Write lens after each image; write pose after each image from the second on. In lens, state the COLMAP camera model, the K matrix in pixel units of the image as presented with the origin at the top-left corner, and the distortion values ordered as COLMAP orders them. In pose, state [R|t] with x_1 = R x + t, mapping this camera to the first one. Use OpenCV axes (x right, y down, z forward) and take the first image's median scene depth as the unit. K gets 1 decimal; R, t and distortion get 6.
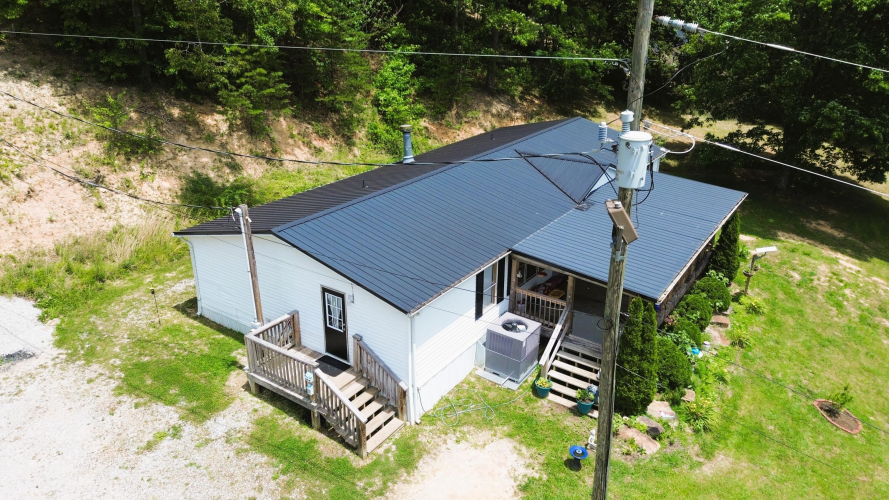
lens RADIAL K [[627.2, 0, 444.5], [0, 627.2, 250.0], [0, 0, 1]] dist [0.087863, -0.086784]
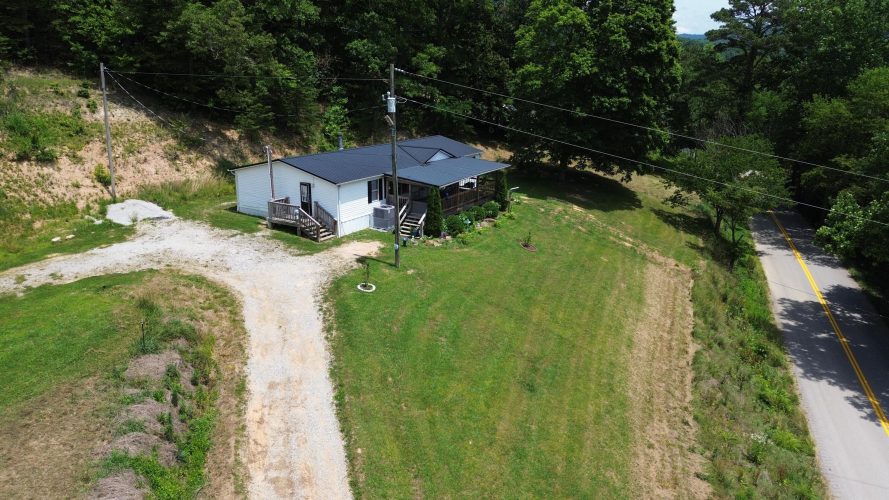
lens RADIAL K [[627.2, 0, 444.5], [0, 627.2, 250.0], [0, 0, 1]] dist [0.087863, -0.086784]
pose [[0.996468, -0.011922, 0.083127, 0.142197], [0.021152, 0.993590, -0.111047, 0.574928], [-0.081271, 0.112413, 0.990332, -1.337866]]
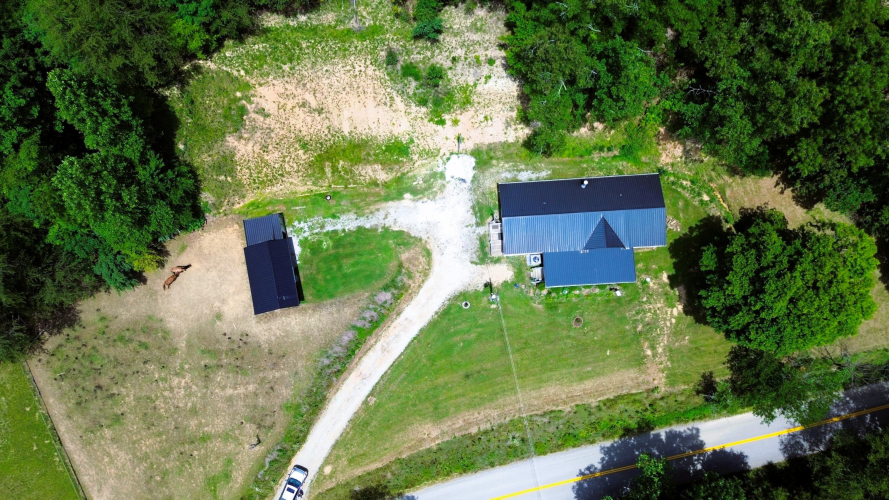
lens RADIAL K [[627.2, 0, 444.5], [0, 627.2, 250.0], [0, 0, 1]] dist [0.087863, -0.086784]
pose [[0.614970, 0.780971, -0.109071, 0.156822], [-0.287699, 0.350995, 0.891085, -3.894604], [0.734194, -0.516611, 0.440536, -1.464567]]
